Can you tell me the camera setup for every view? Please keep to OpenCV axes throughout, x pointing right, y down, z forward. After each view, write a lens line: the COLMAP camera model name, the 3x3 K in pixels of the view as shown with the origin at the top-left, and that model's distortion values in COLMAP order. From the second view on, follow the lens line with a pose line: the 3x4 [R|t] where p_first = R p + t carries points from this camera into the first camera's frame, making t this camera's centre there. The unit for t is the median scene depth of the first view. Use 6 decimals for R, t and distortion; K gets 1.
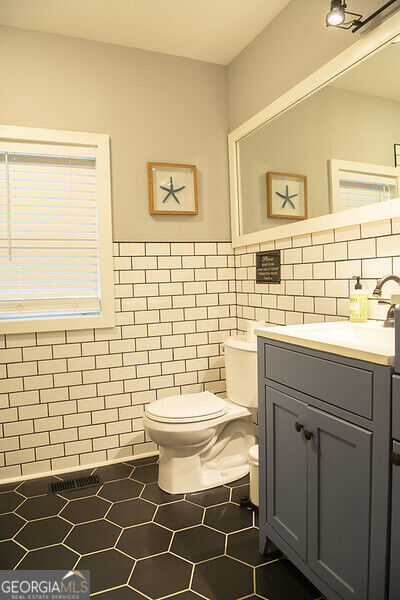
lens RADIAL K [[411.7, 0, 190.8], [0, 411.7, 302.4], [0, 0, 1]] dist [-0.072206, 0.016378]
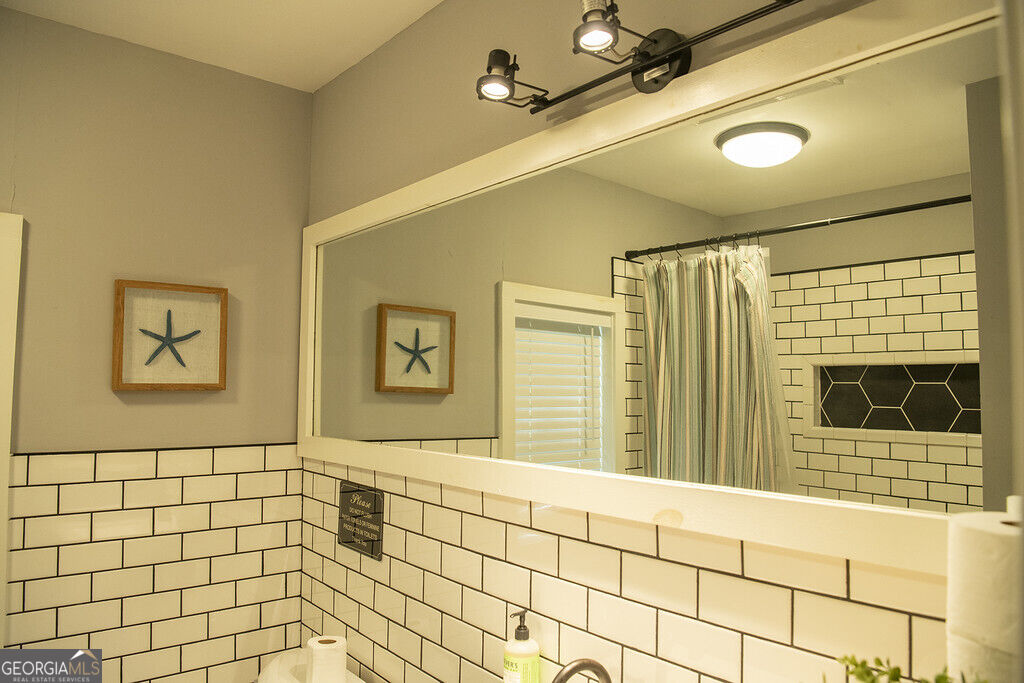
lens RADIAL K [[702.7, 0, 506.5], [0, 702.7, 349.6], [0, 0, 1]] dist [-0.072206, 0.016378]
pose [[0.951180, 0.060679, 0.302612, 0.080874], [-0.027325, 0.993189, -0.113263, -0.176896], [-0.307423, 0.099464, 0.946360, 0.126810]]
